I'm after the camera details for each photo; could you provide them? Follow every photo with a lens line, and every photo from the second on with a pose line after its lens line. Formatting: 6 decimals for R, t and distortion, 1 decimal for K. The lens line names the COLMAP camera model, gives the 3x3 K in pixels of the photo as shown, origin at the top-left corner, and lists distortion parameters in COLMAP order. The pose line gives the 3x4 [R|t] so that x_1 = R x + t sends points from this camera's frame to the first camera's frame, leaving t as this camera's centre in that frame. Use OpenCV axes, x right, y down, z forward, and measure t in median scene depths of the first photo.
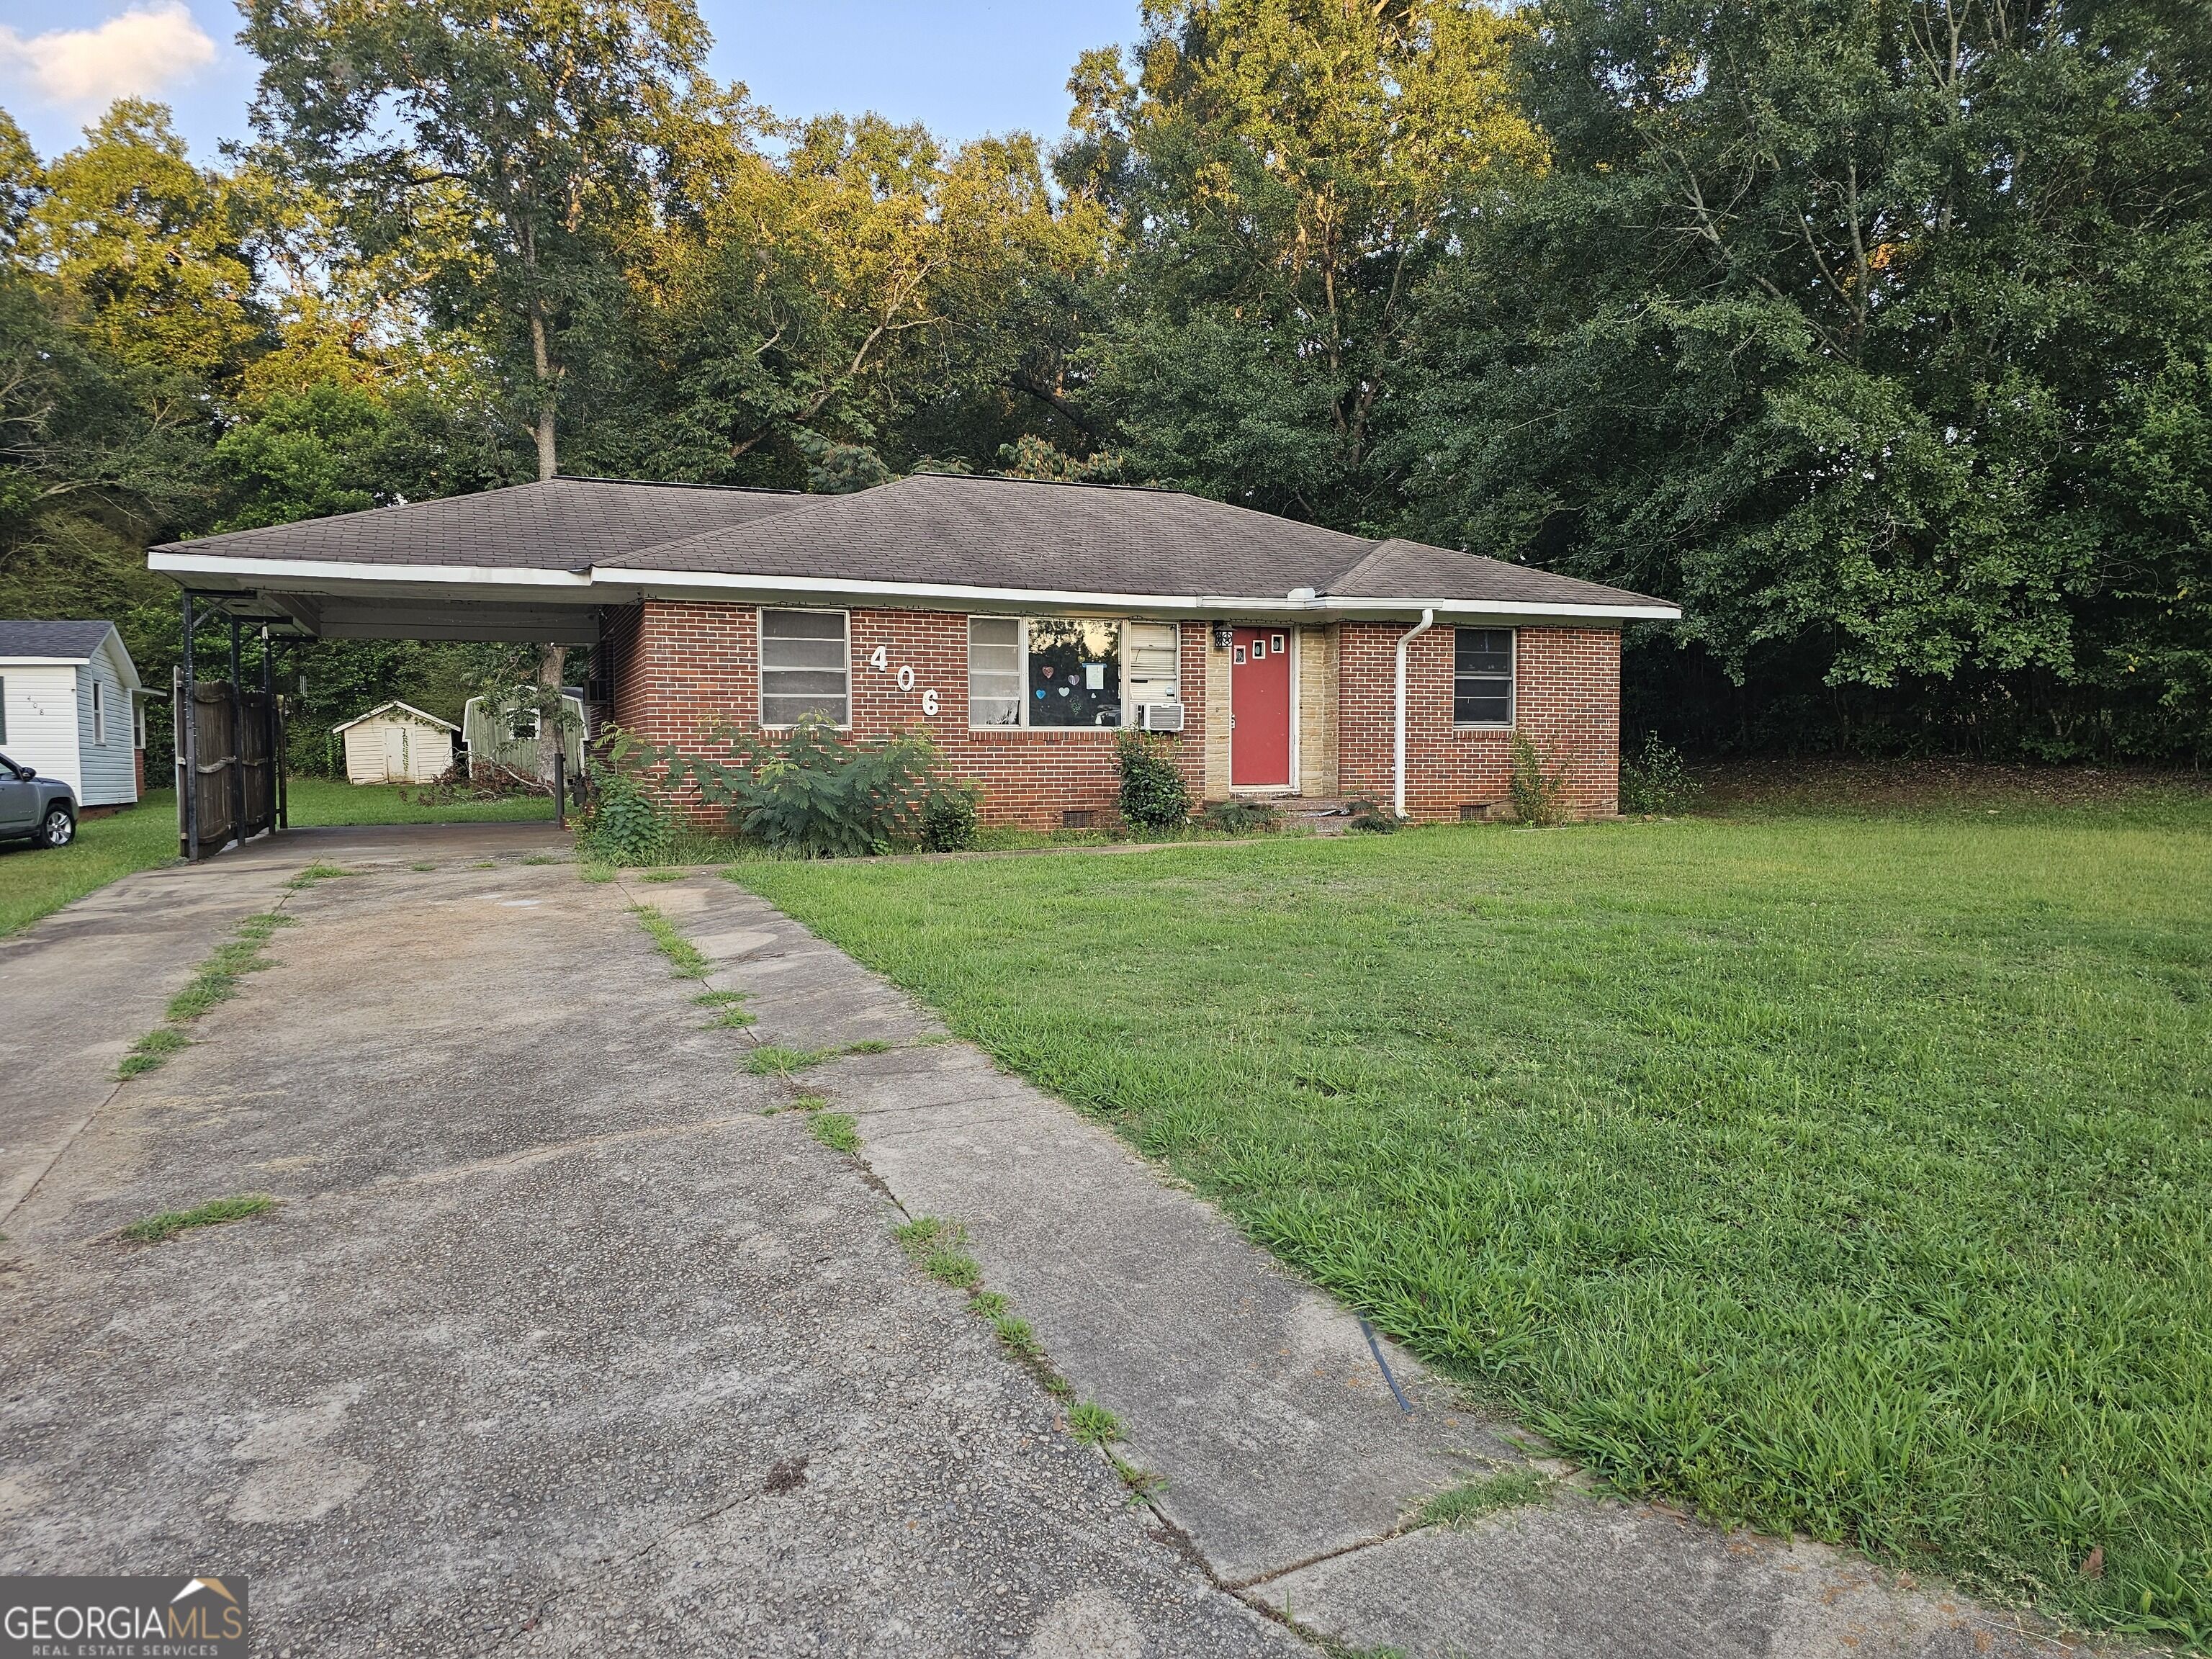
lens RADIAL K [[1553.4, 0, 1223.5], [0, 1553.4, 799.2], [0, 0, 1]] dist [0.090417, -0.079362]
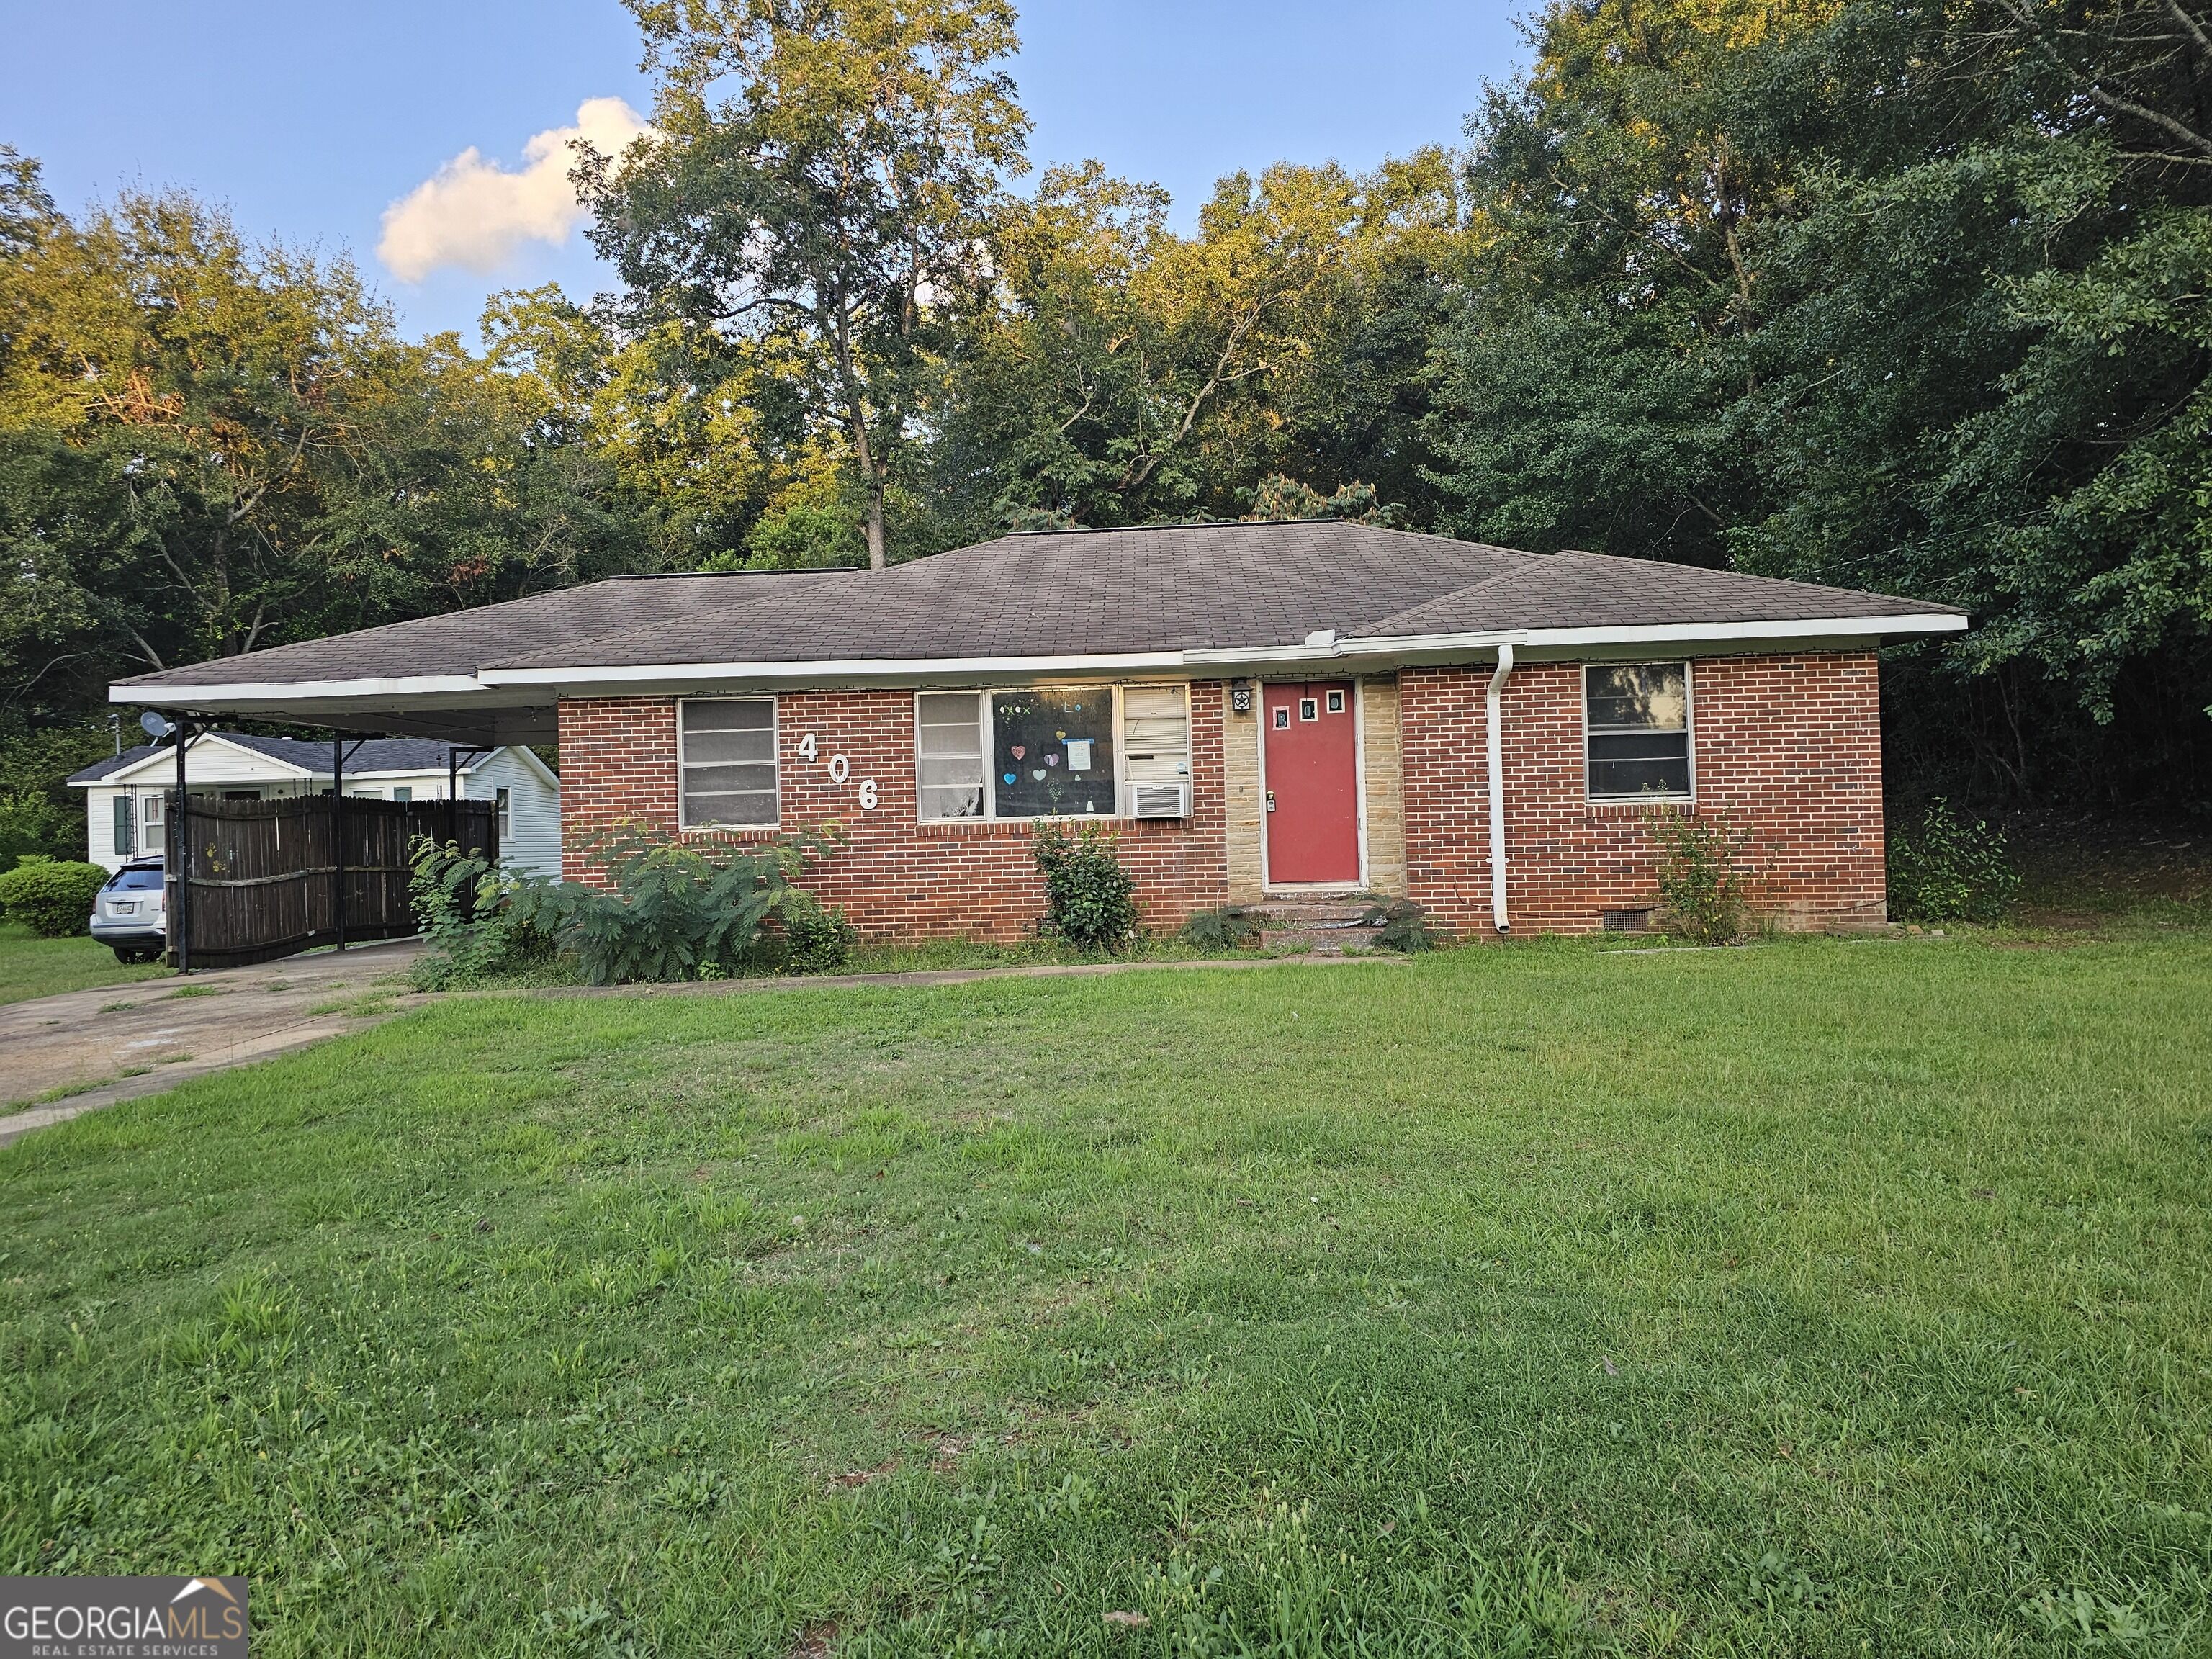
lens RADIAL K [[1631.4, 0, 1105.9], [0, 1631.4, 721.9], [0, 0, 1]] dist [0.096355, -0.003232]
pose [[0.891172, -0.049627, -0.450942, 0.313036], [0.010081, 0.995920, -0.089681, -0.017551], [0.453553, 0.075375, 0.888036, 0.224808]]
